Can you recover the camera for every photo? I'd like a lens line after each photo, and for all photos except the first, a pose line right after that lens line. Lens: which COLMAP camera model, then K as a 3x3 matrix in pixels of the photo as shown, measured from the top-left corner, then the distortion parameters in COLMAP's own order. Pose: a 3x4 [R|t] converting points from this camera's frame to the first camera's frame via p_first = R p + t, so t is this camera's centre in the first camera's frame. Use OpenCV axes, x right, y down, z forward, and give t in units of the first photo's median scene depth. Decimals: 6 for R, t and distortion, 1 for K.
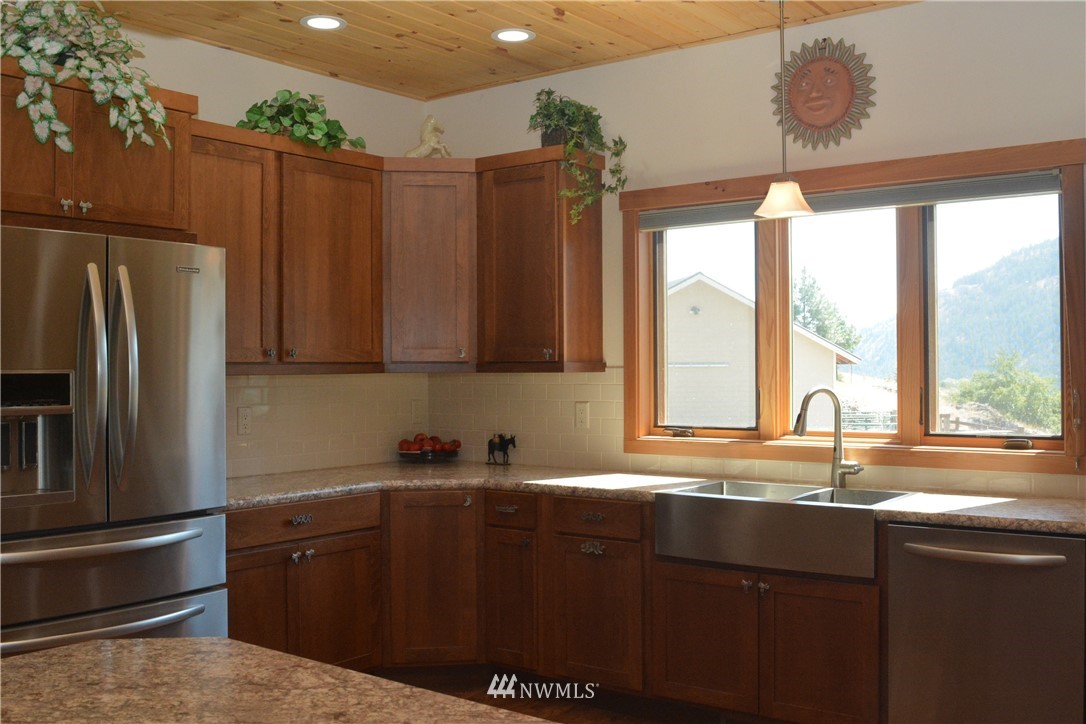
lens RADIAL K [[1069.6, 0, 545.4], [0, 1069.6, 354.8], [0, 0, 1]] dist [-0.093549, 0.000000]
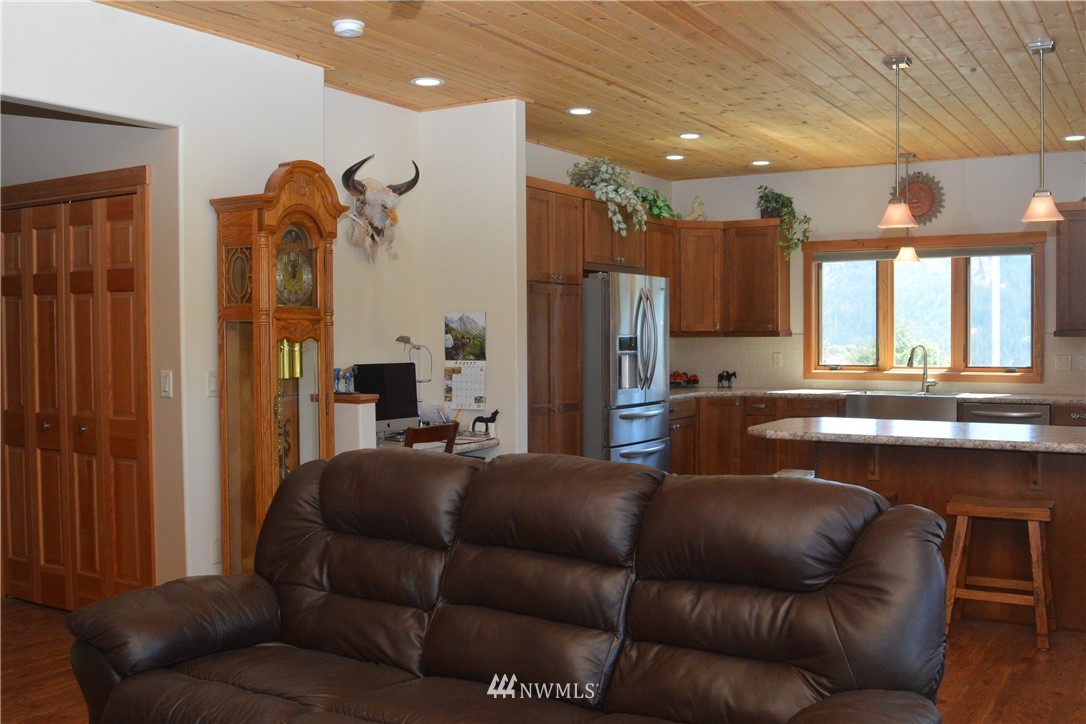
lens RADIAL K [[1069.6, 0, 543.9], [0, 1069.6, 360.8], [0, 0, 1]] dist [-0.093549, 0.000000]
pose [[0.994944, -0.001417, 0.100426, -0.612120], [-0.002342, 0.999301, 0.037299, -0.011368], [-0.100408, -0.037345, 0.994245, -0.889416]]
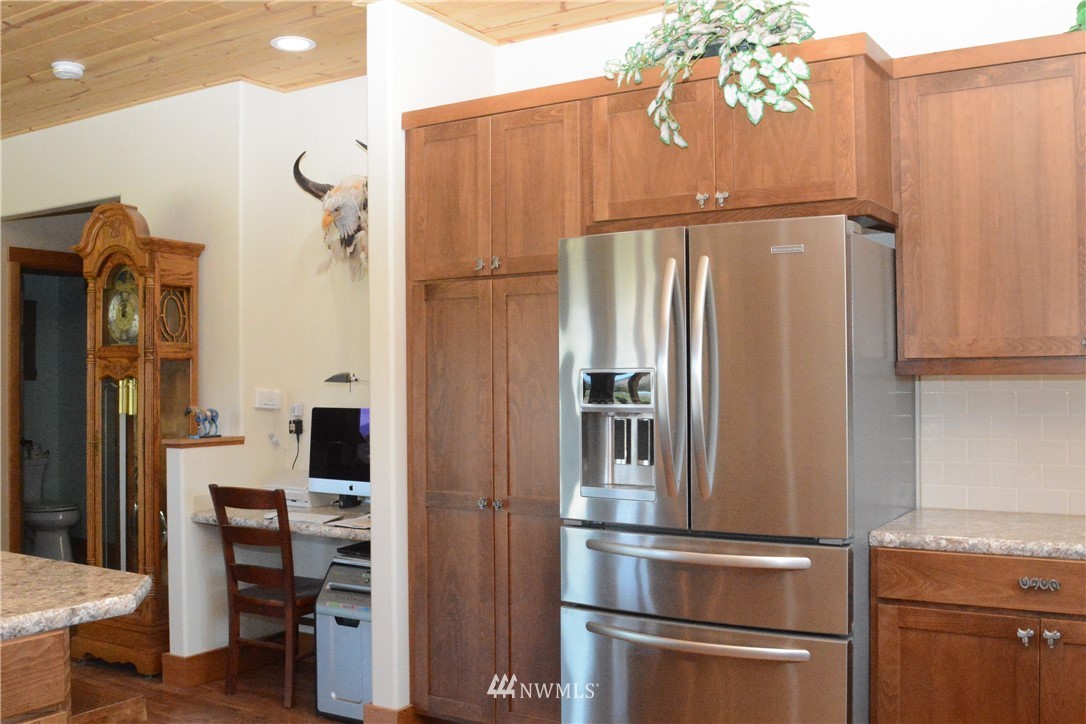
lens RADIAL K [[1069.6, 0, 543.3], [0, 1069.6, 362.2], [0, 0, 1]] dist [-0.093549, 0.000000]
pose [[0.080904, -0.011495, -0.996656, 0.375588], [0.018191, 0.999784, -0.010054, 0.011076], [0.996556, -0.017316, 0.081095, 0.561987]]
